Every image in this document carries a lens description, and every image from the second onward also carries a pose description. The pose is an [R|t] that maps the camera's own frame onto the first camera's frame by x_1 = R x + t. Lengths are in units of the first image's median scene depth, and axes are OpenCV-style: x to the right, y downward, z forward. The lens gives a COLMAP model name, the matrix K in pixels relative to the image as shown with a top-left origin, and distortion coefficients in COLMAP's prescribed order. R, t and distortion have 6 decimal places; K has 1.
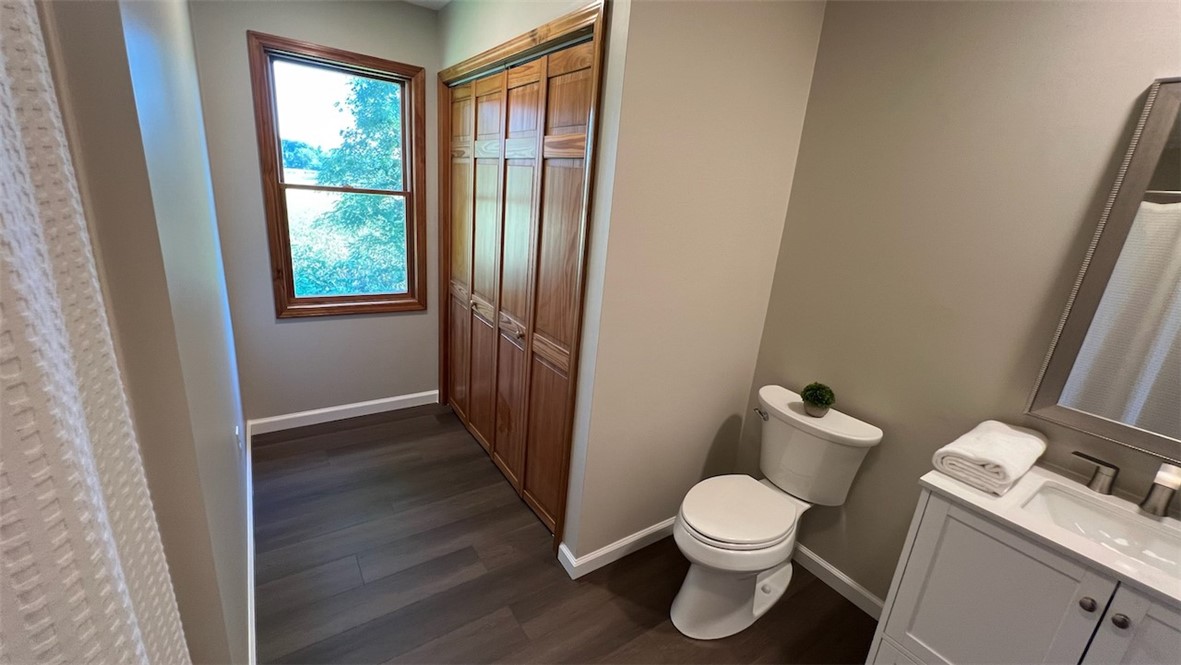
lens RADIAL K [[472.4, 0, 587.2], [0, 472.4, 330.3], [0, 0, 1]] dist [-0.002377, 0.000434]
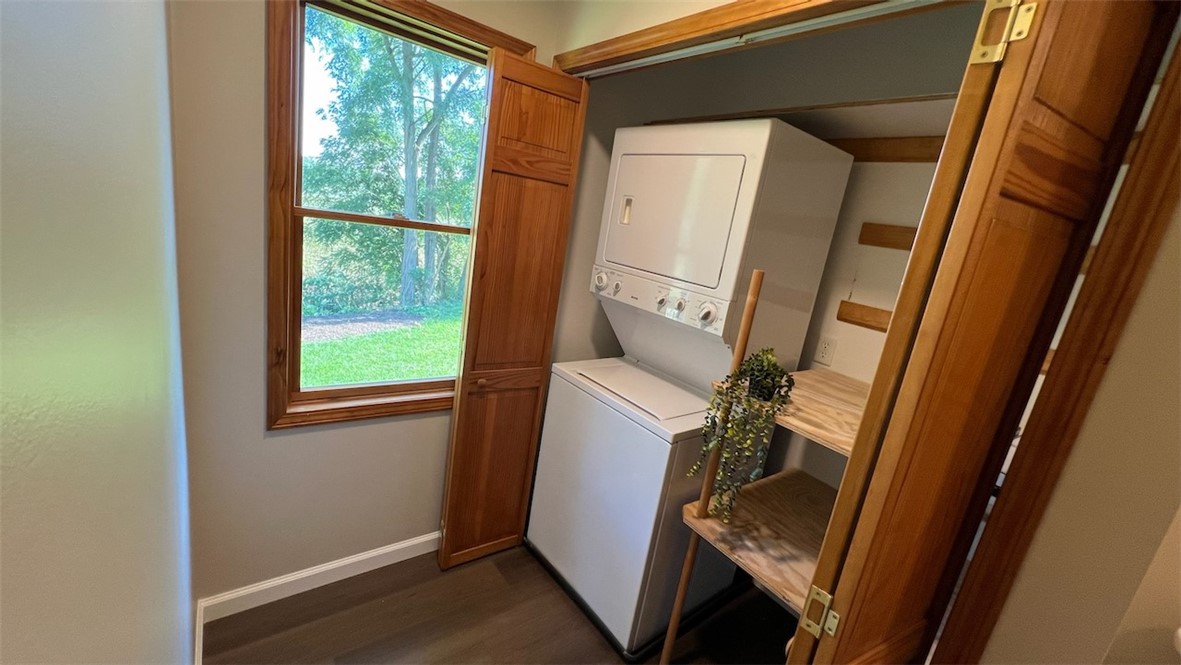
lens RADIAL K [[472.4, 0, 587.2], [0, 472.4, 330.3], [0, 0, 1]] dist [-0.002377, 0.000434]
pose [[0.996427, 0.052691, 0.066013, -0.292777], [-0.049079, 0.997268, -0.055199, -0.132249], [-0.068742, 0.051762, 0.996291, 0.362408]]
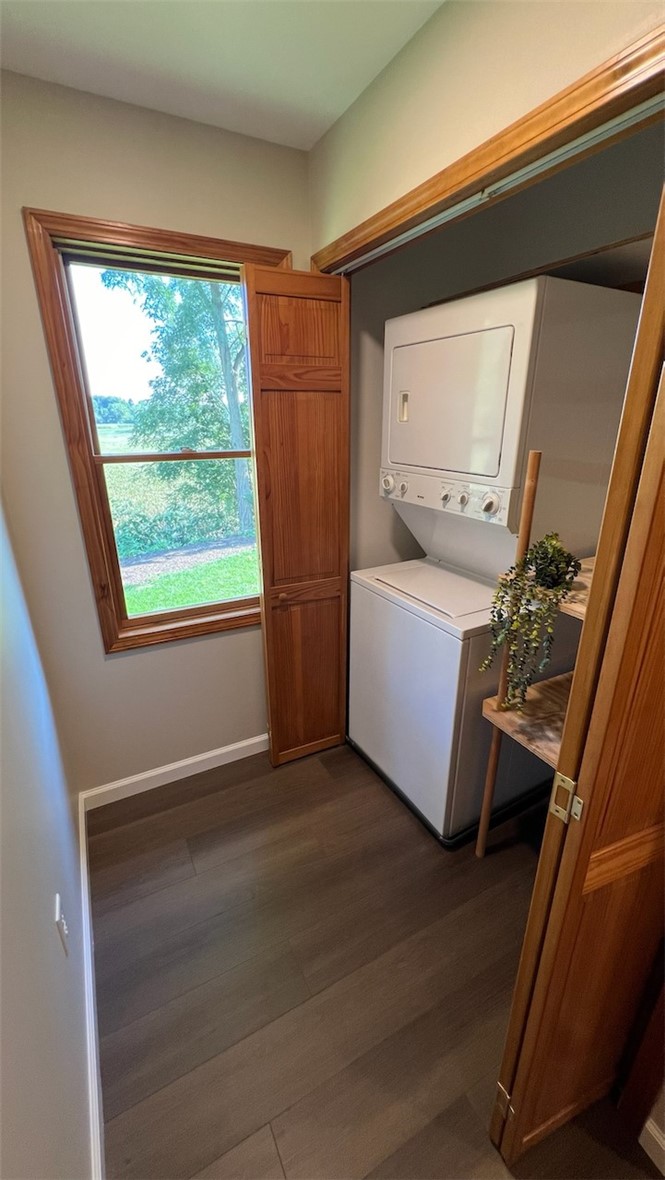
lens RADIAL K [[473.2, 0, 335.1], [0, 473.2, 586.6], [0, 0, 1]] dist [-0.002148, 0.000109]
pose [[0.990008, -0.049573, -0.132009, -0.221586], [0.056074, 0.997367, 0.045988, -0.131422], [0.129382, -0.052931, 0.990181, 0.350955]]
